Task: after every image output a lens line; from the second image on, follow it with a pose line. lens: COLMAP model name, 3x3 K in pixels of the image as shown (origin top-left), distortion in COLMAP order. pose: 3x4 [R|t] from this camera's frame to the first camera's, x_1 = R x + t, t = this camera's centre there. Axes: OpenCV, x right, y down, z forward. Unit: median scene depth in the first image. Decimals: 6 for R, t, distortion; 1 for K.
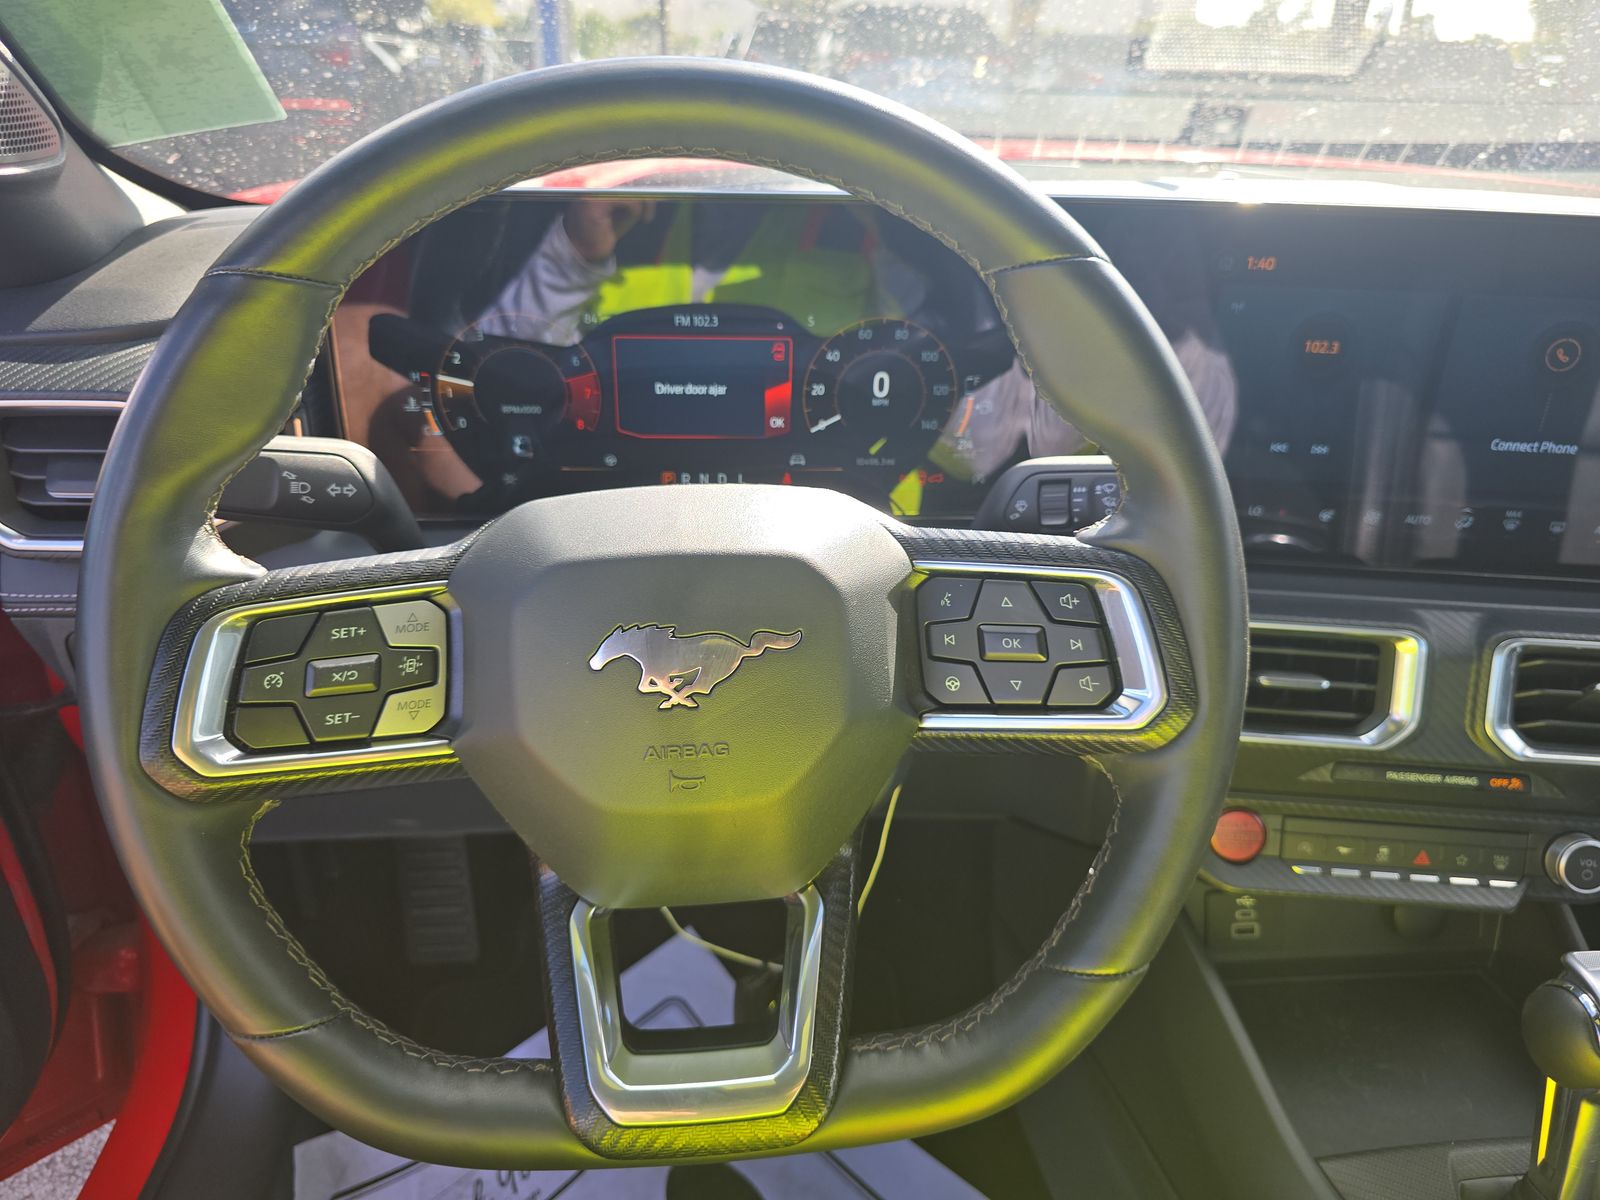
lens RADIAL K [[1144.7, 0, 800.0], [0, 1144.7, 600.0], [0, 0, 1]] dist [0.040726, -0.043550]
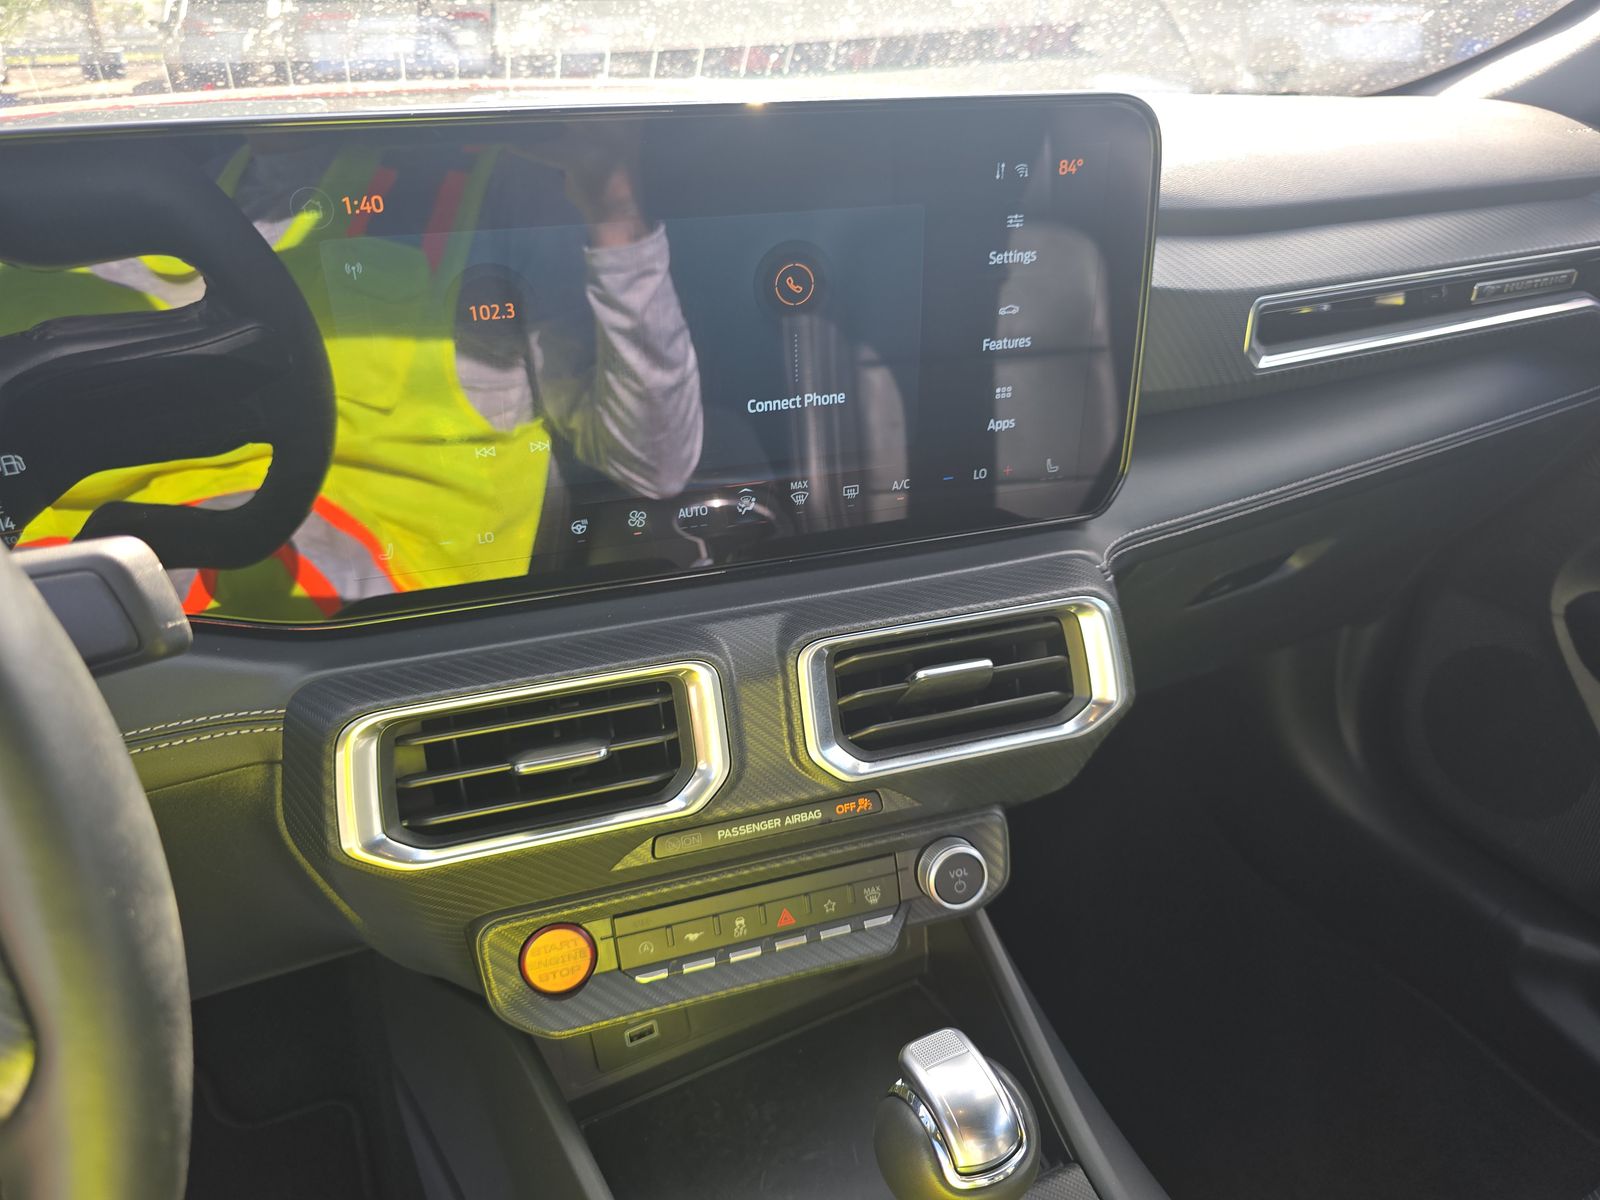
lens RADIAL K [[1144.7, 0, 800.0], [0, 1144.7, 600.0], [0, 0, 1]] dist [0.040726, -0.043550]
pose [[0.924883, -0.208450, 0.318023, 0.349327], [0.199076, 0.978015, 0.062089, -0.045003], [-0.323974, 0.005886, 0.946048, 0.238038]]
